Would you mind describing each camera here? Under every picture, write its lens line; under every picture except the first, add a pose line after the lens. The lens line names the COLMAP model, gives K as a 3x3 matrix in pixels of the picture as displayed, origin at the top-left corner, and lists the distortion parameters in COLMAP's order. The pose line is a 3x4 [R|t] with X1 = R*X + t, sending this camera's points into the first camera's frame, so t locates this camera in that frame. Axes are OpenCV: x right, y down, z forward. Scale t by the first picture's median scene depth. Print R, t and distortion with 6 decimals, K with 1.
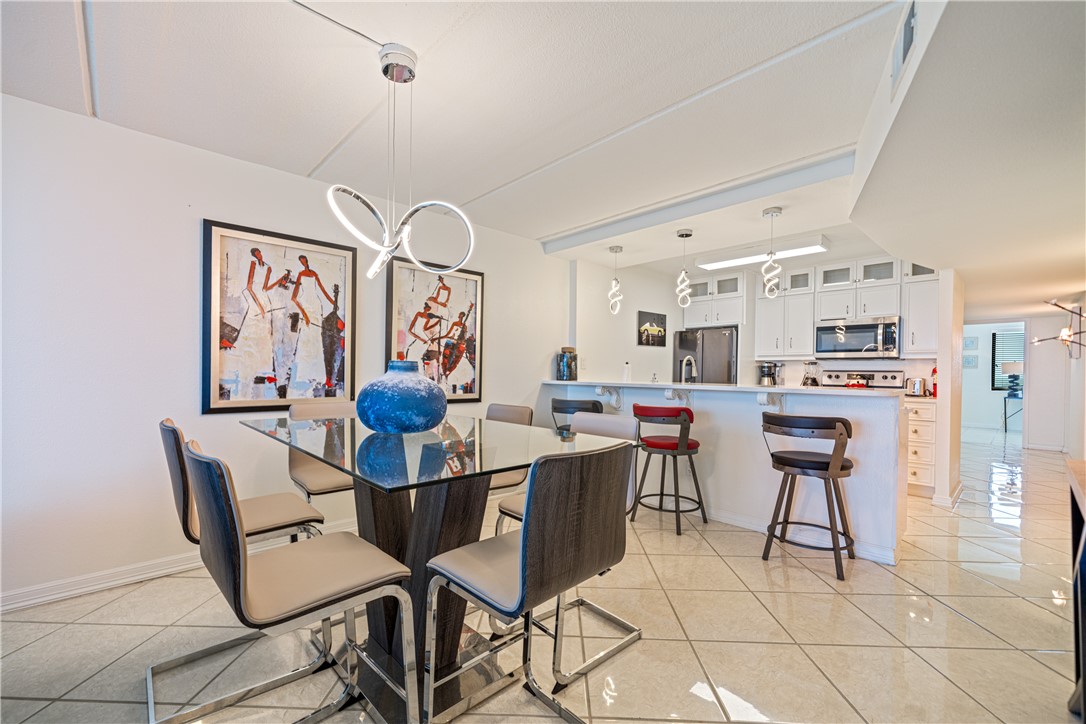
lens RADIAL K [[447.0, 0, 545.3], [0, 447.0, 369.2], [0, 0, 1]] dist [-0.006113, -0.000032]
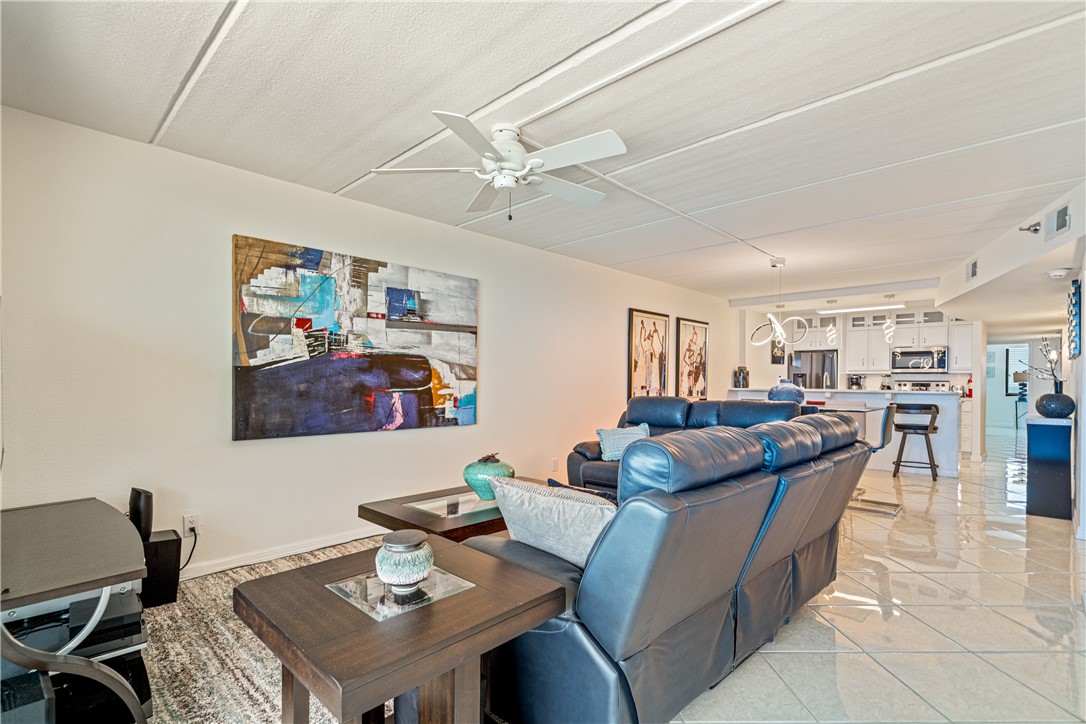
lens RADIAL K [[505.4, 0, 540.9], [0, 505.4, 377.2], [0, 0, 1]] dist [0.000775, 0.000075]
pose [[0.999043, -0.002970, 0.043645, -0.732201], [0.003017, 0.999995, -0.001000, -0.012400], [-0.043642, 0.001131, 0.999047, -0.735212]]
